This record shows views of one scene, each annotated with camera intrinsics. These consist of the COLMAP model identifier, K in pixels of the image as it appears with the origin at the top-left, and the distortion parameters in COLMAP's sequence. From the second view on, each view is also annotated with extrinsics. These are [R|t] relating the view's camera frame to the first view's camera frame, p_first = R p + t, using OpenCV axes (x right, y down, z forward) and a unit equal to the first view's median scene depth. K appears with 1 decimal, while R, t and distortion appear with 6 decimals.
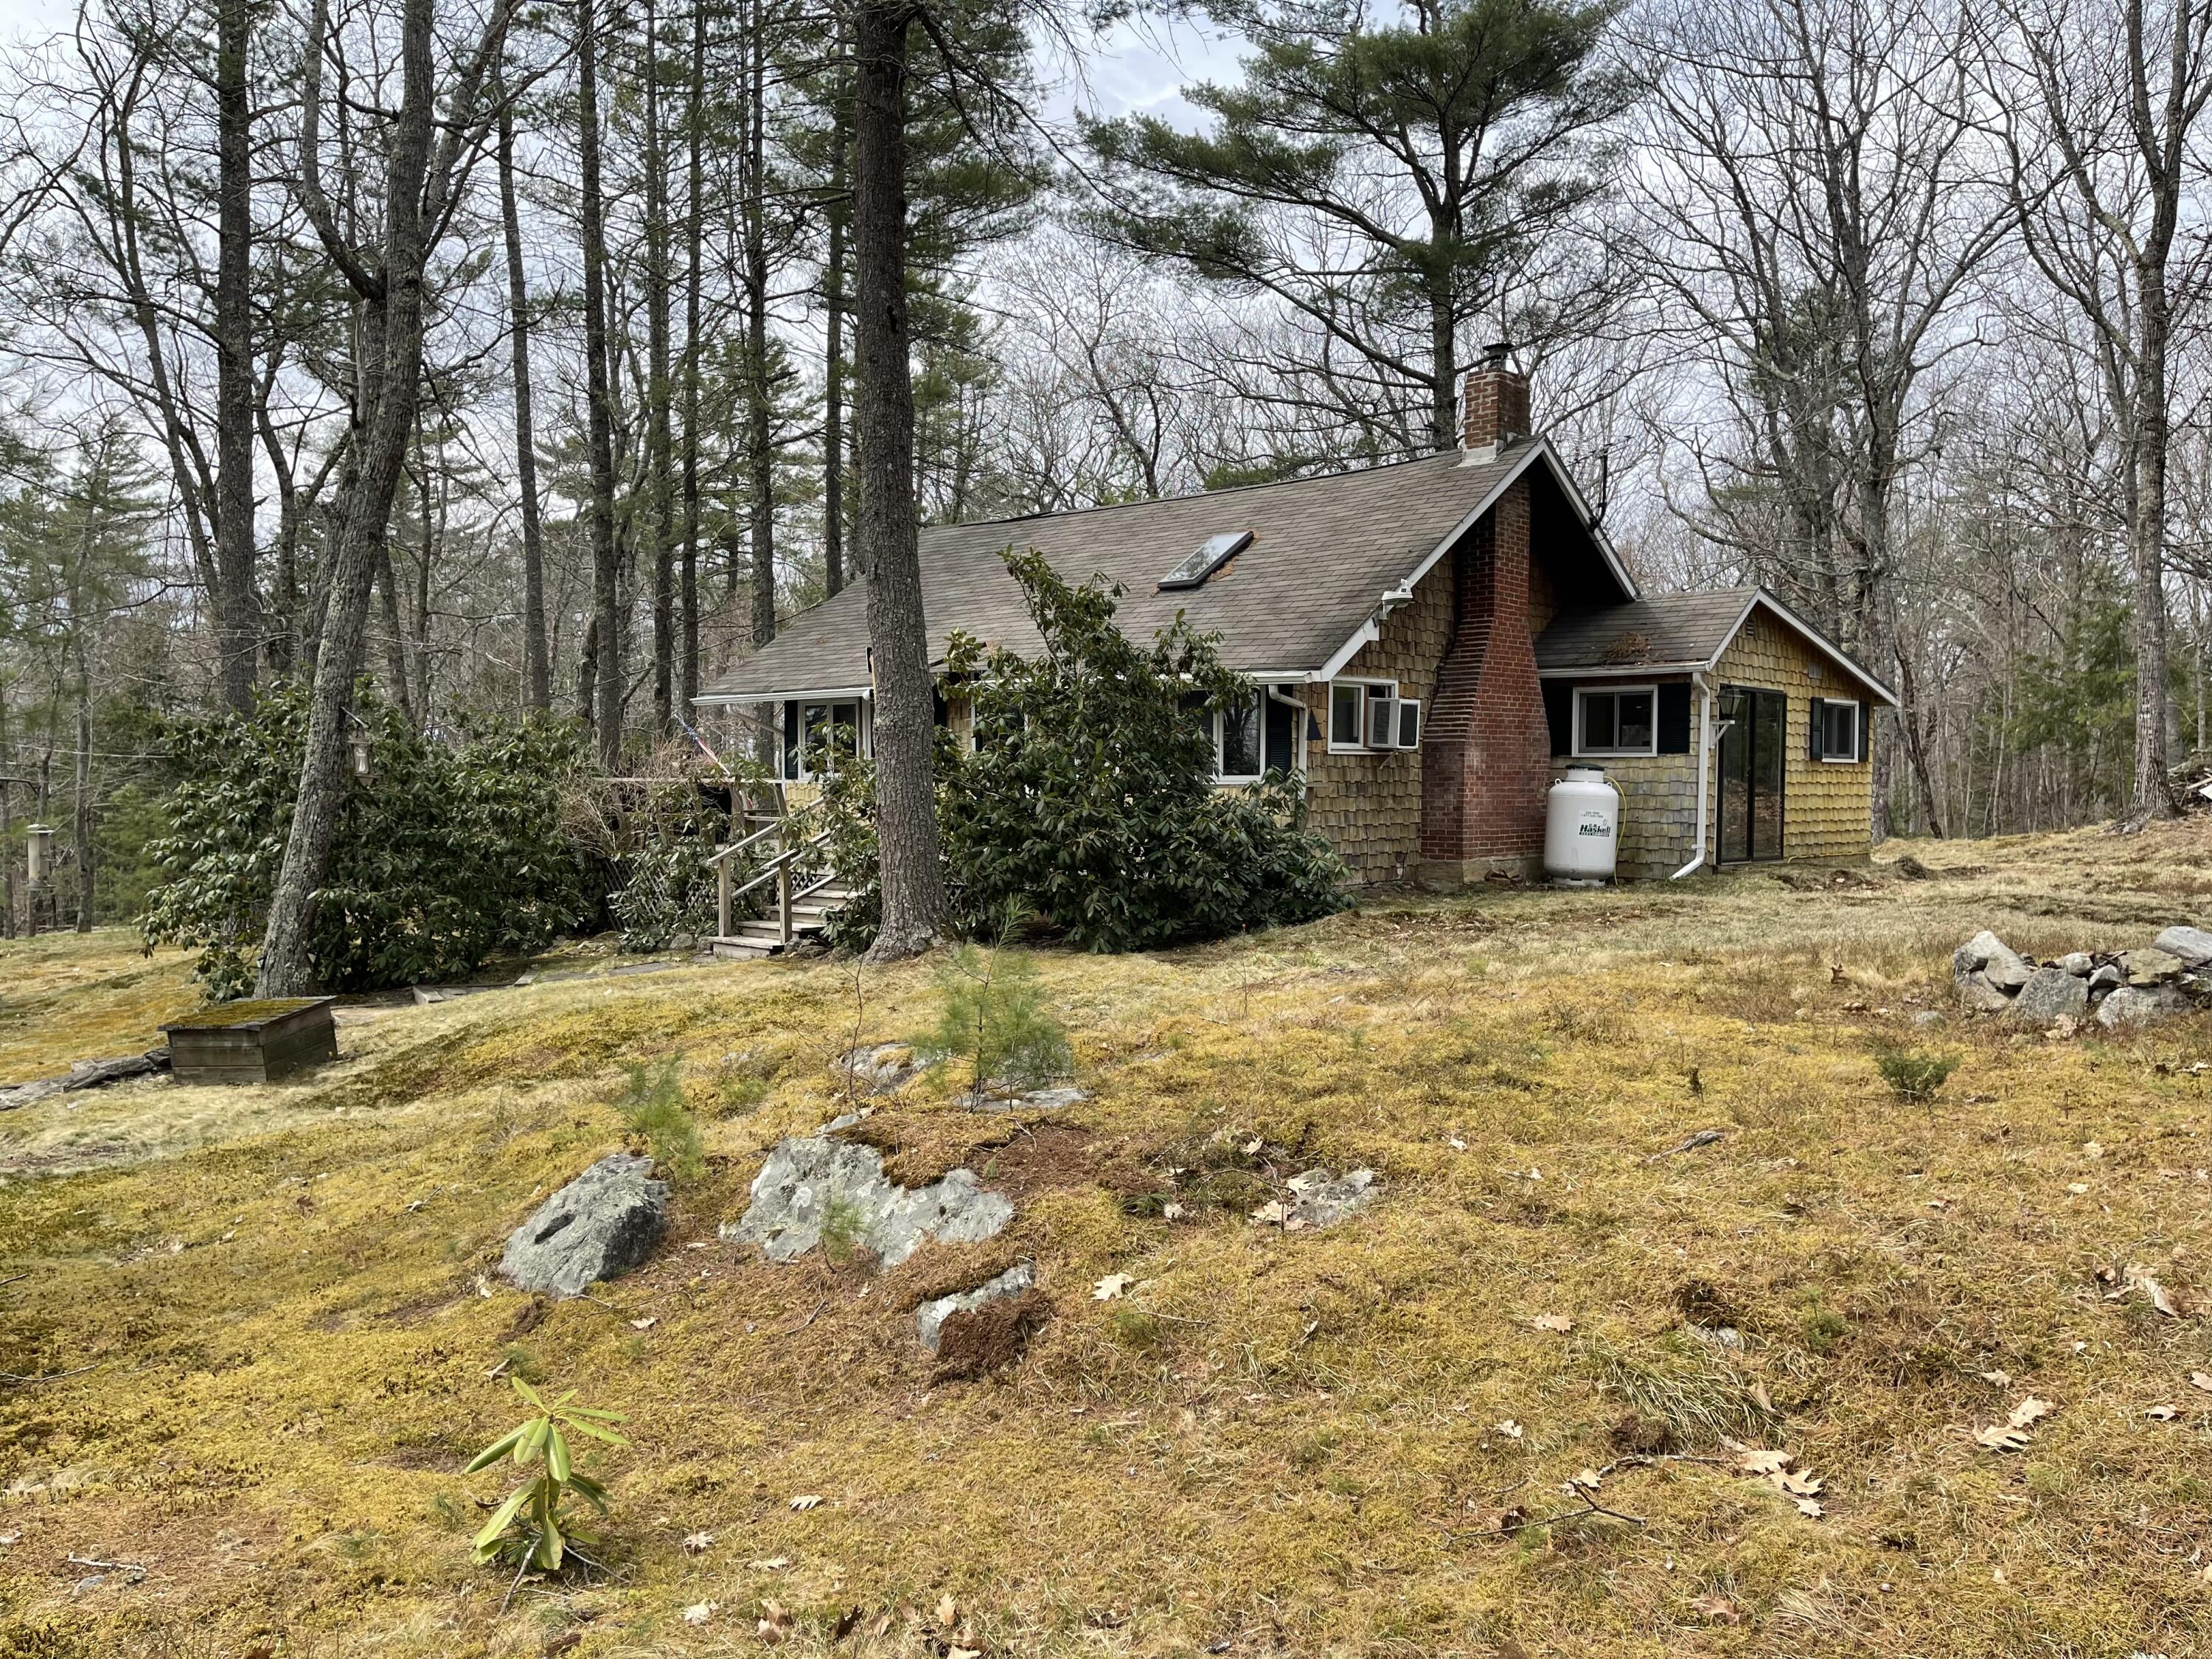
lens RADIAL K [[1658.4, 0, 1122.4], [0, 1658.4, 835.7], [0, 0, 1]] dist [0.073602, -0.096932]
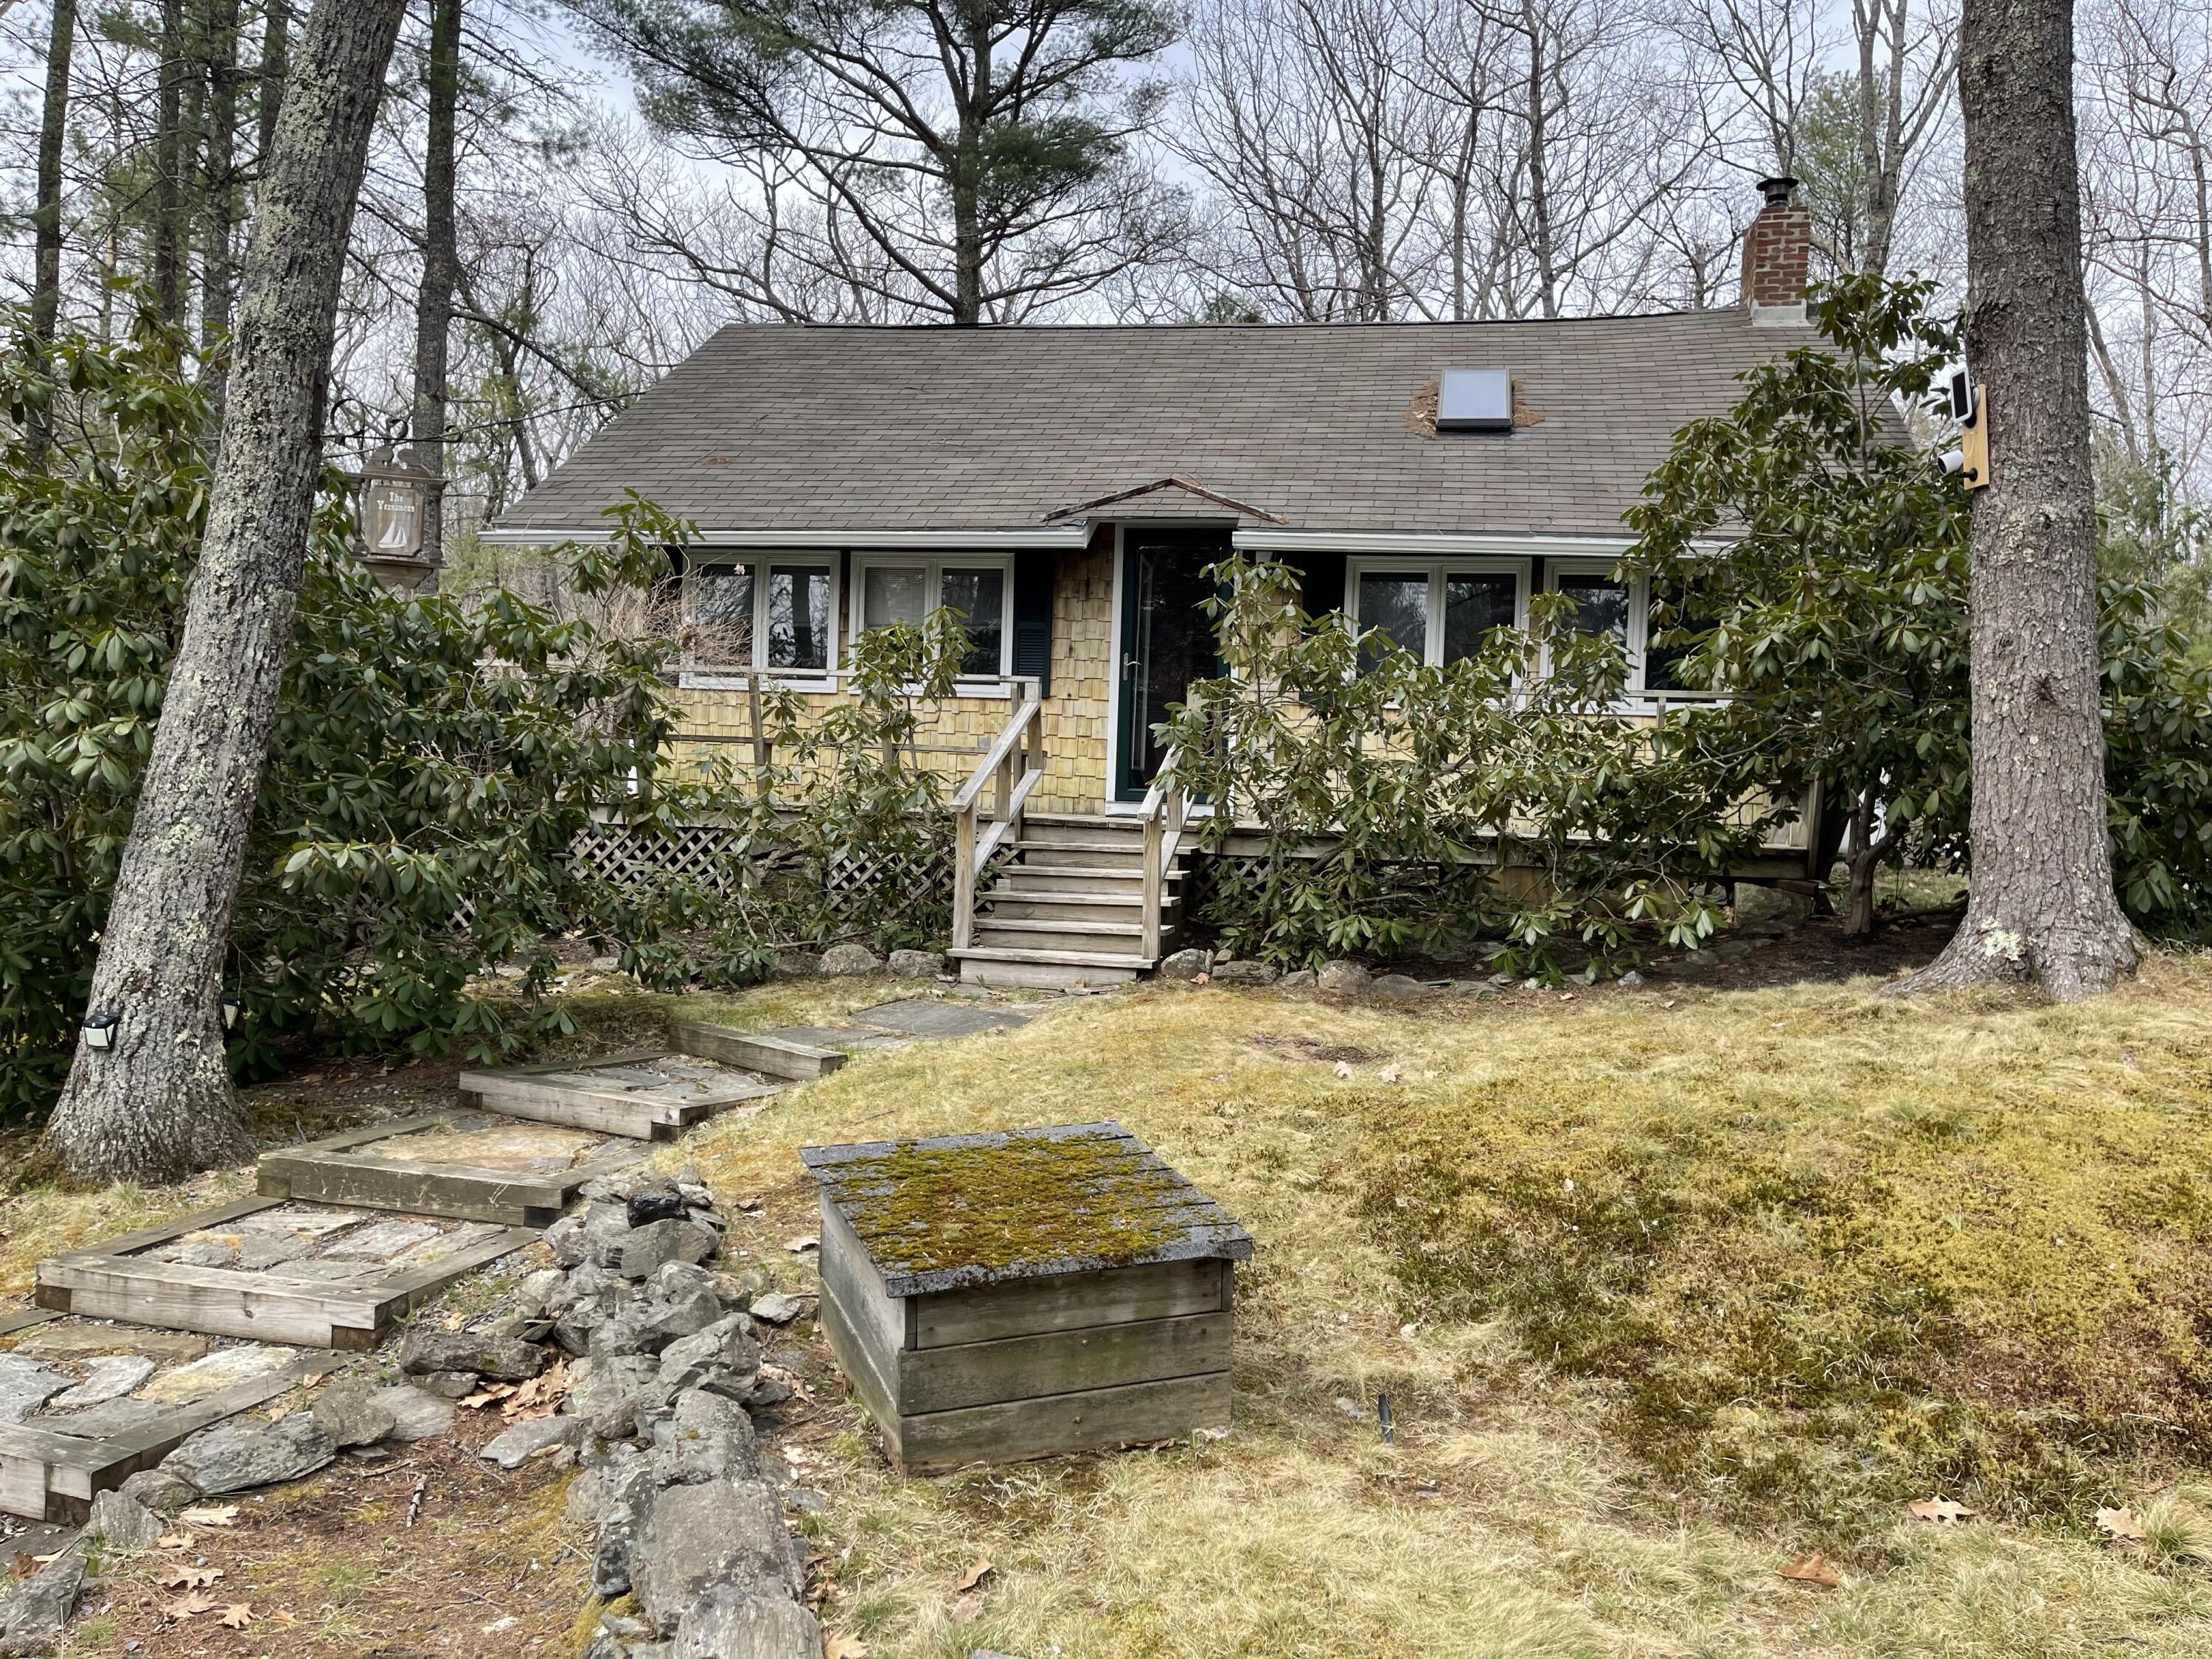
lens RADIAL K [[1658.4, 0, 1101.3], [0, 1658.4, 833.7], [0, 0, 1]] dist [0.073602, -0.096932]
pose [[0.845561, 0.025216, 0.533283, -0.465031], [-0.021968, 0.999681, -0.012438, 0.027772], [-0.533427, -0.001198, 0.845845, 0.504077]]
